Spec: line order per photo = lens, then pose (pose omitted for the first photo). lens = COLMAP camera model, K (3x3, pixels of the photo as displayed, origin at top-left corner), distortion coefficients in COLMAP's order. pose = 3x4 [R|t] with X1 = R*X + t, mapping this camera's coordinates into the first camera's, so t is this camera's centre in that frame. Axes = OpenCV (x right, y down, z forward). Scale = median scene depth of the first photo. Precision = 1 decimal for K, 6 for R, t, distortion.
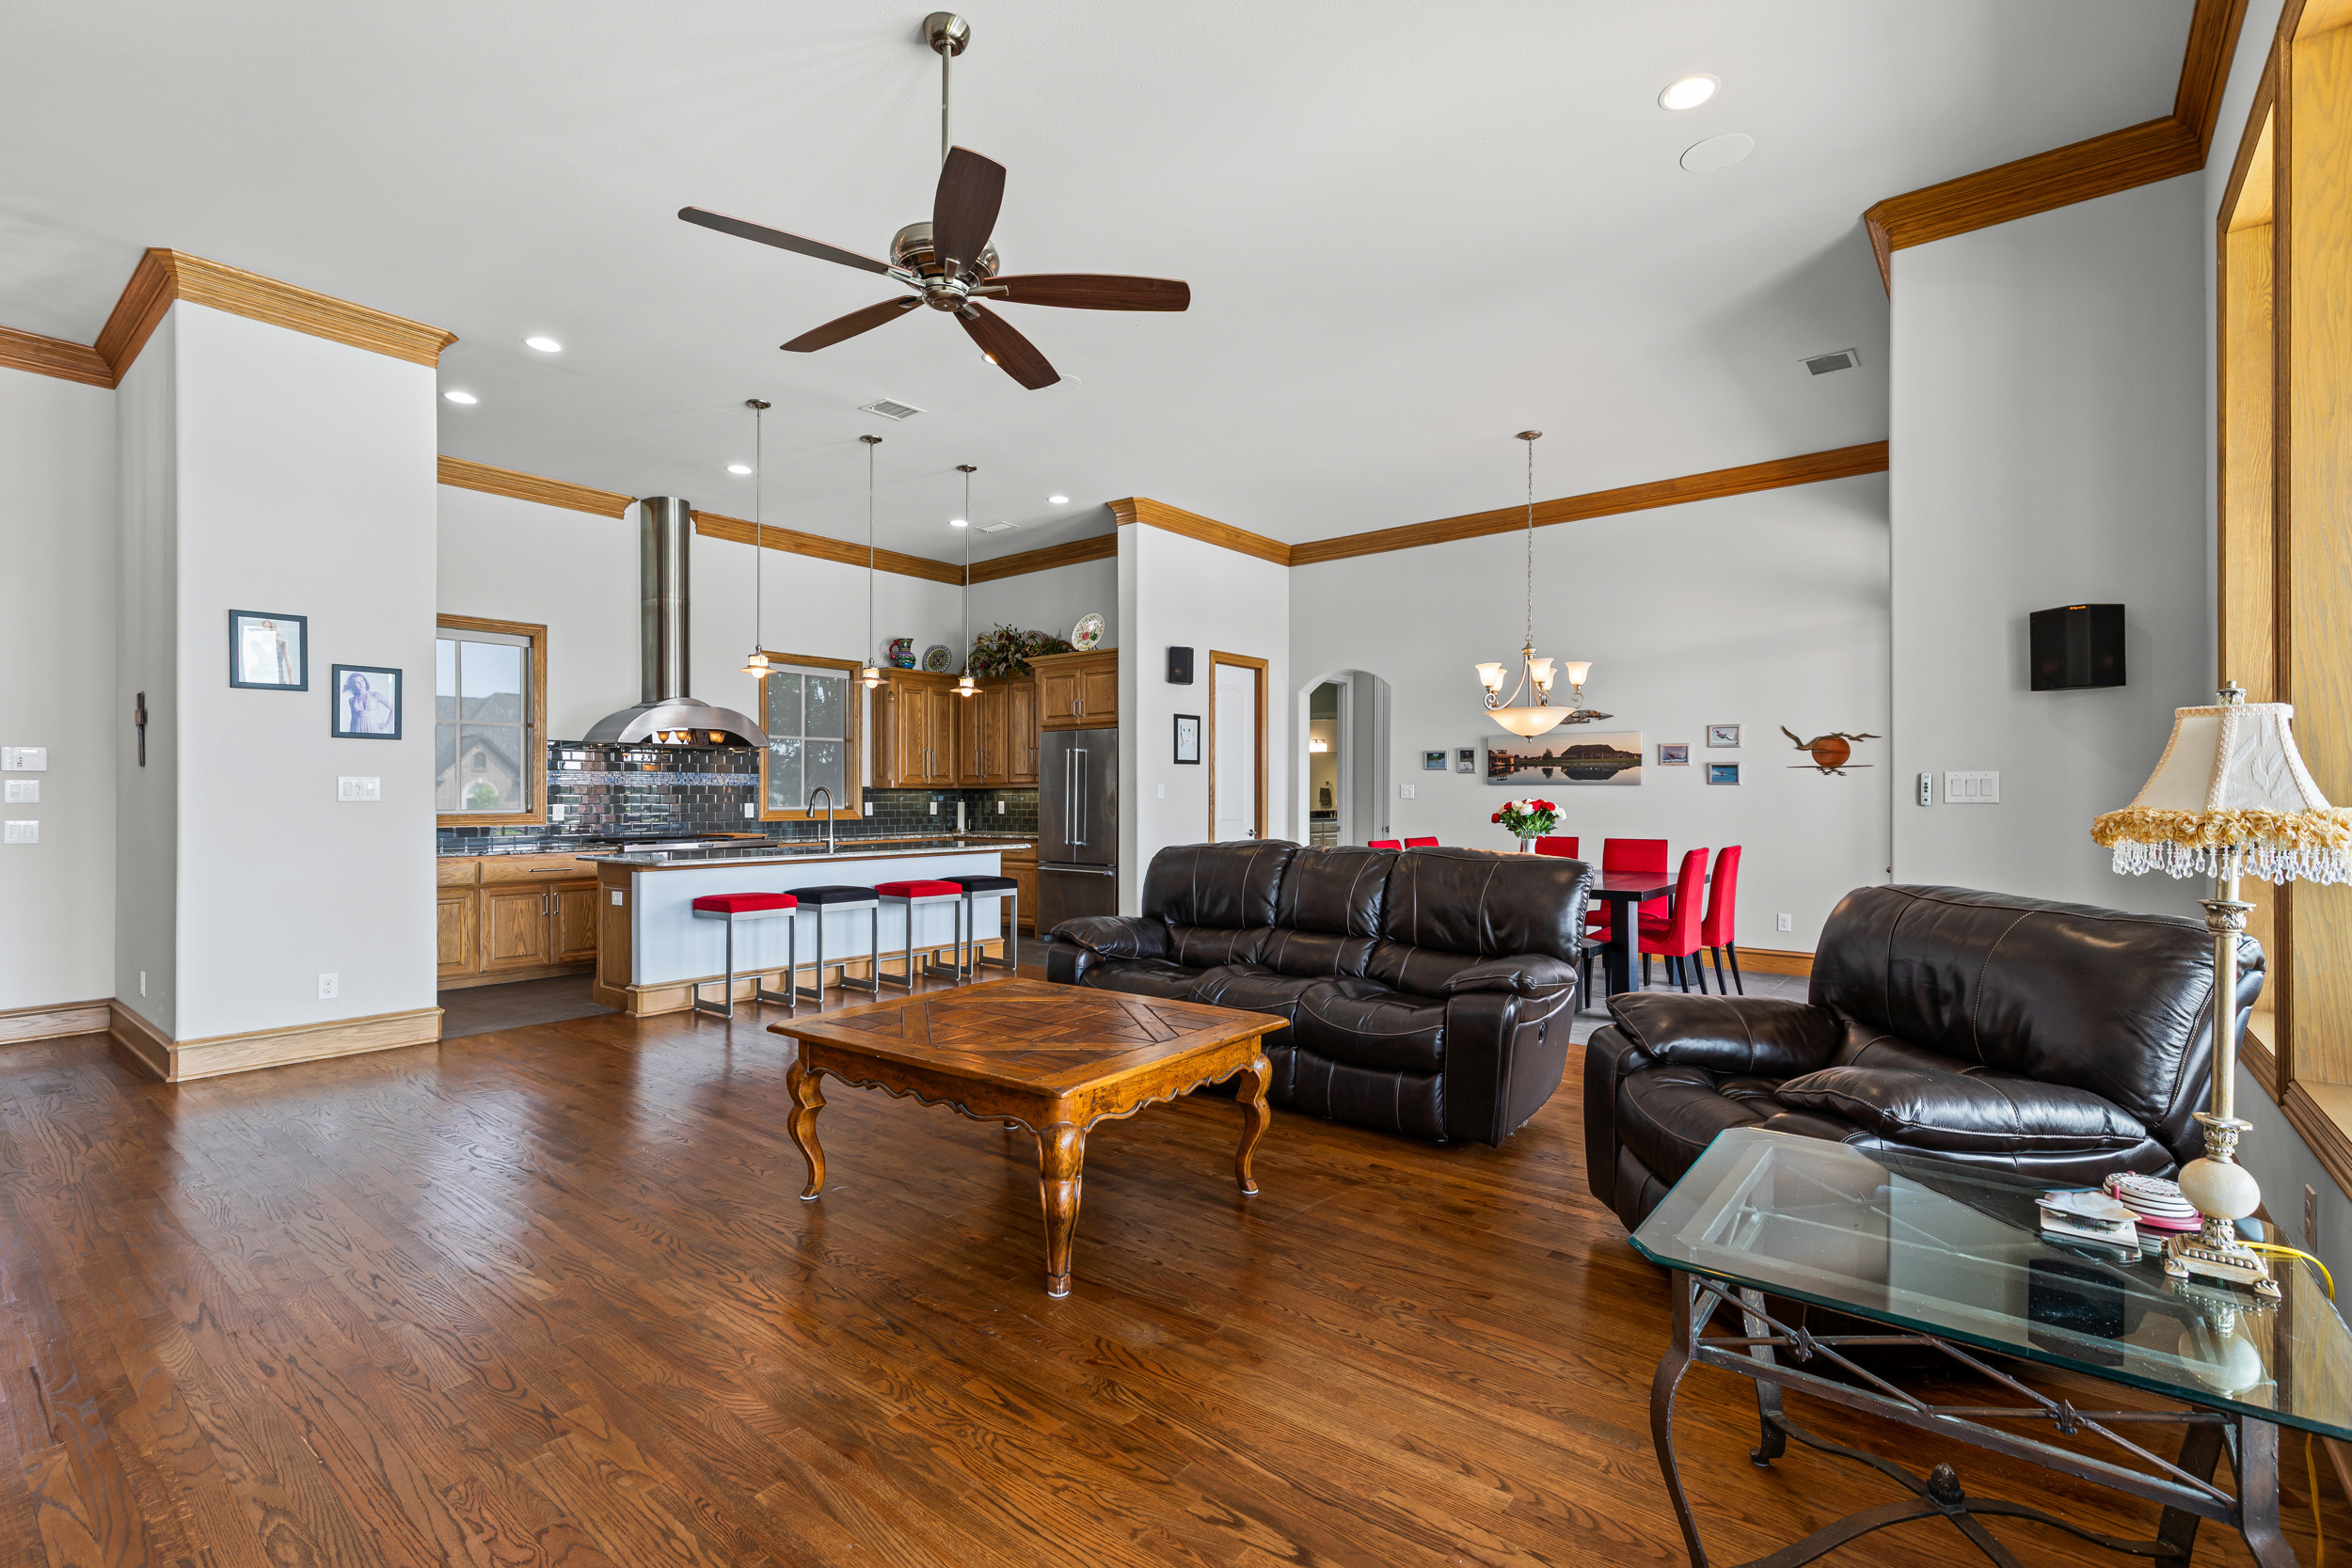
lens RADIAL K [[1064.5, 0, 1179.7], [0, 1064.5, 788.3], [0, 0, 1]] dist [0.003301, -0.000335]
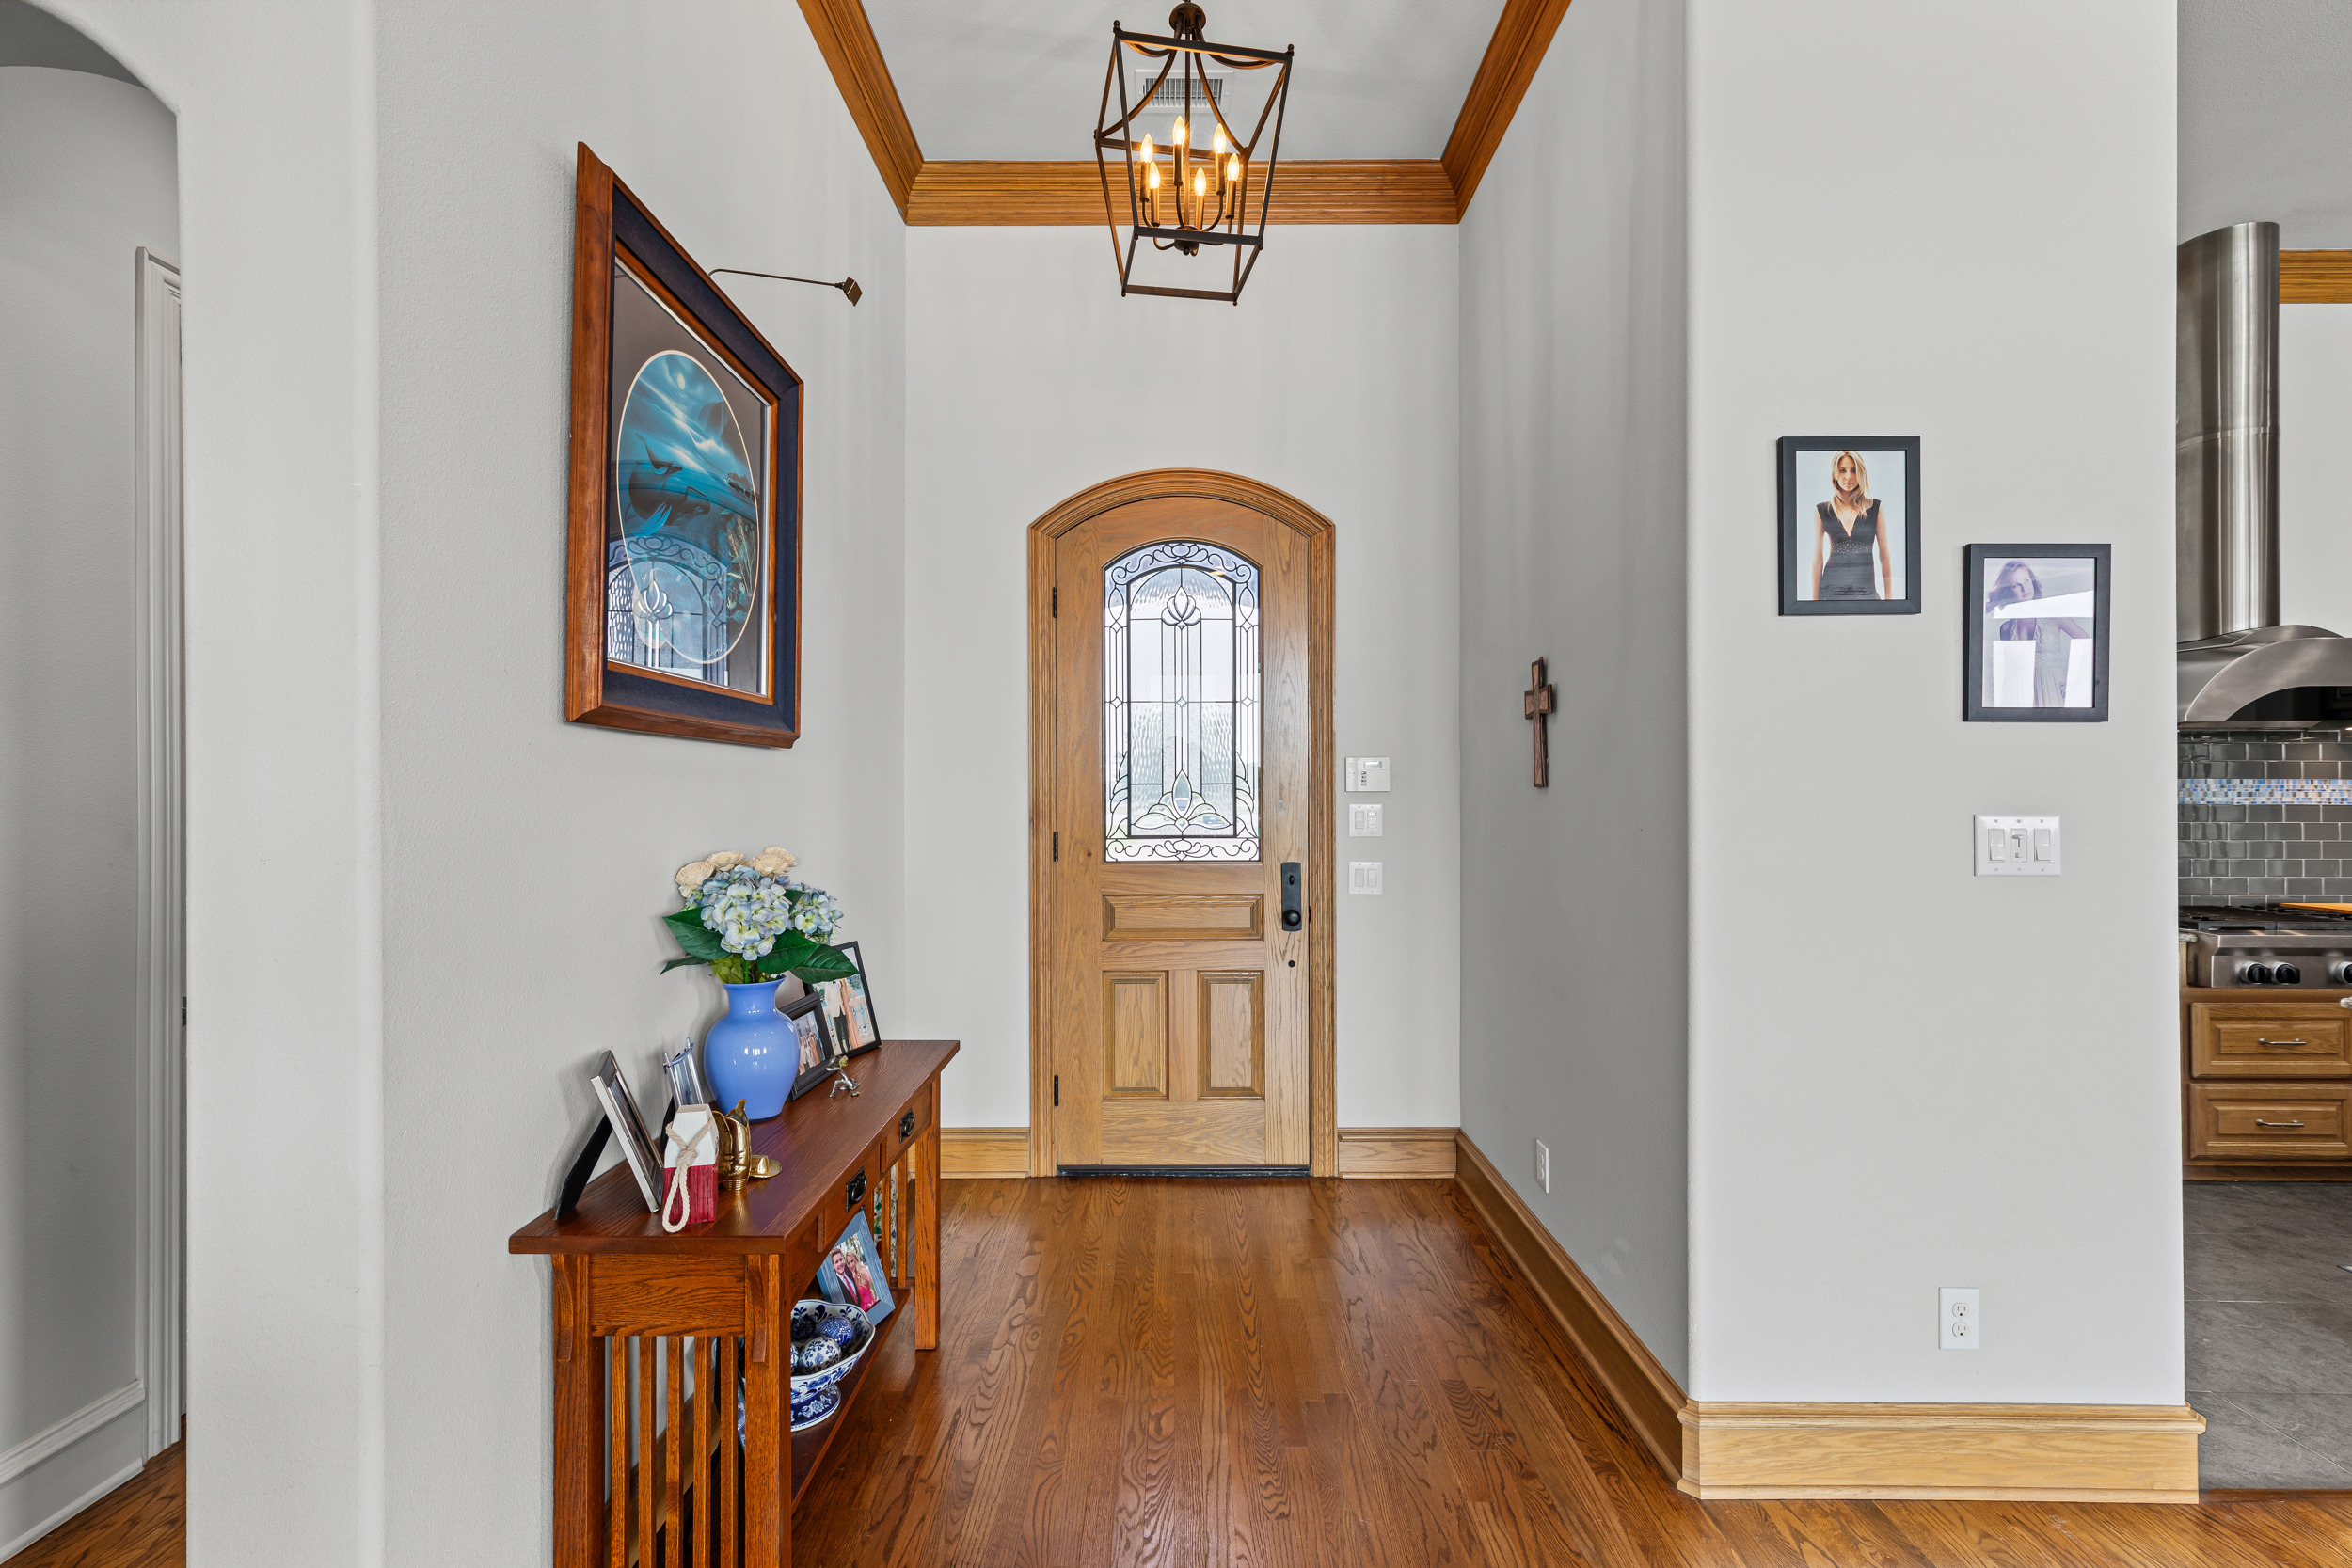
lens RADIAL K [[1064.5, 0, 1179.7], [0, 1064.5, 788.3], [0, 0, 1]] dist [0.003301, -0.000335]
pose [[0.626798, 0.002724, -0.779177, -0.393717], [0.002276, 0.999983, 0.005326, -0.014593], [0.779179, -0.005112, 0.626781, 0.297538]]
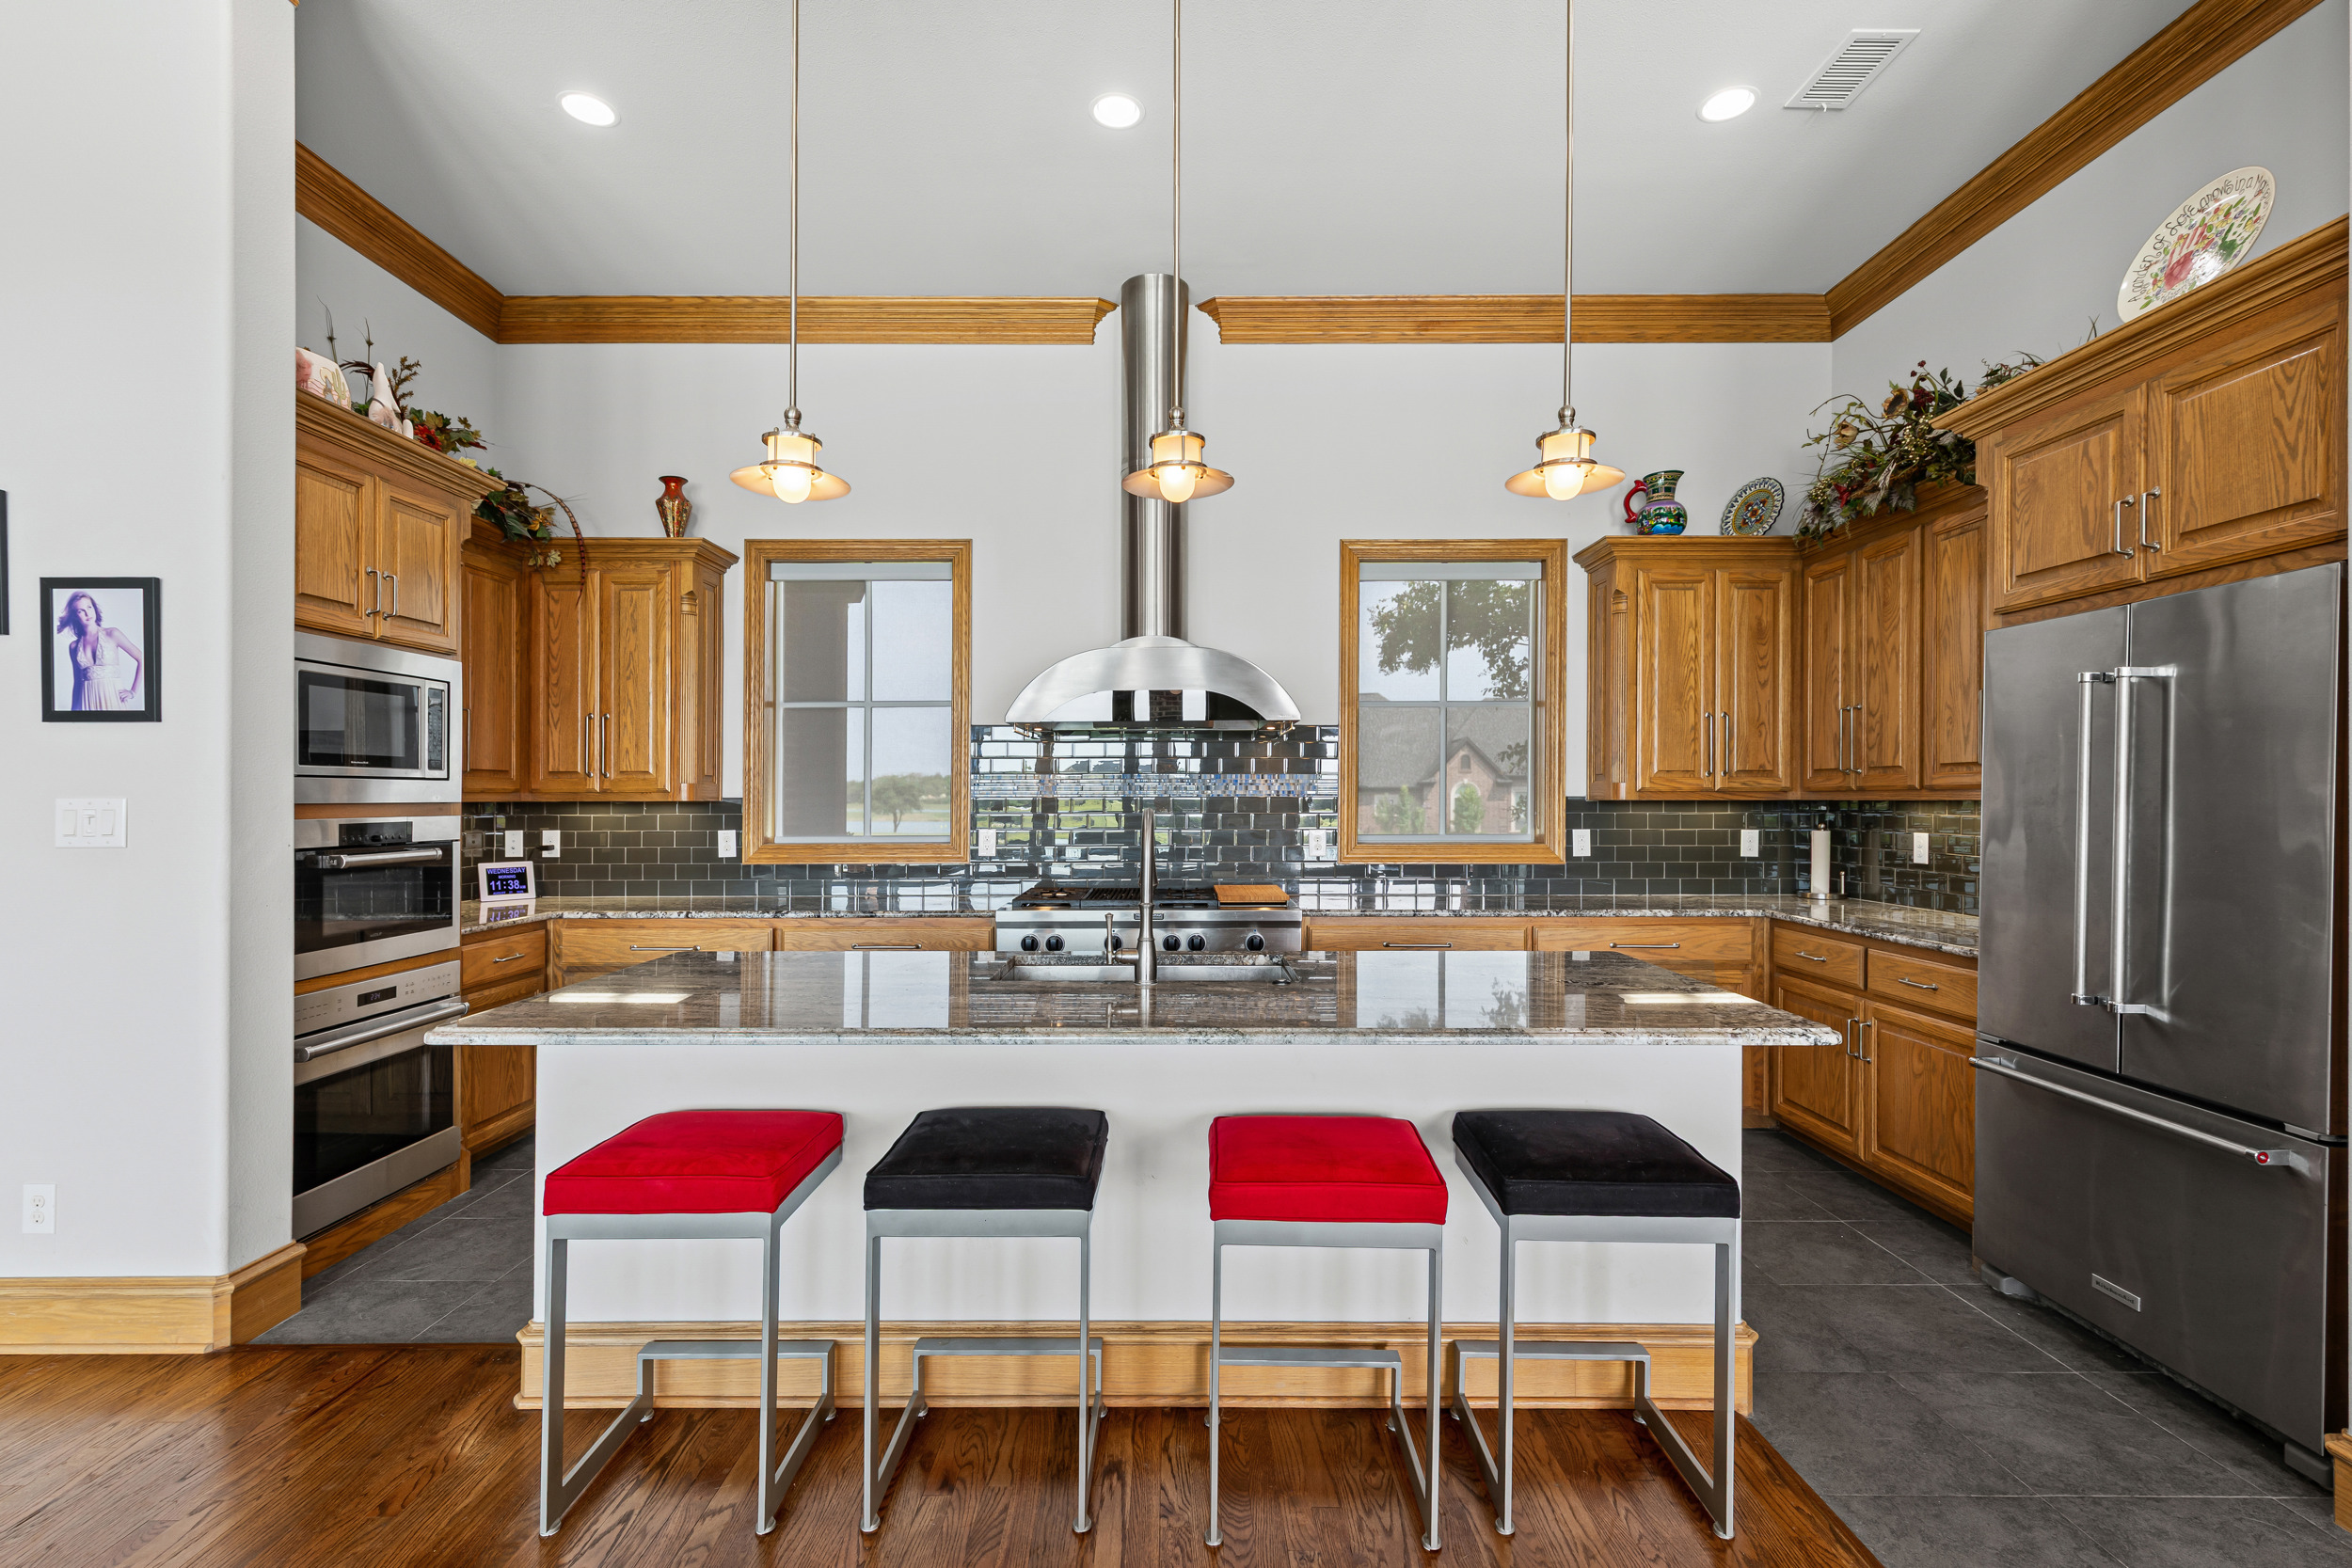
lens RADIAL K [[1070.2, 0, 1170.6], [0, 1070.2, 802.1], [0, 0, 1]] dist [0.009212, 0.000017]
pose [[0.622662, 0.005764, -0.782469, -0.033031], [0.006291, 0.999904, 0.012372, -0.007463], [0.782465, -0.012626, 0.622566, 0.653182]]
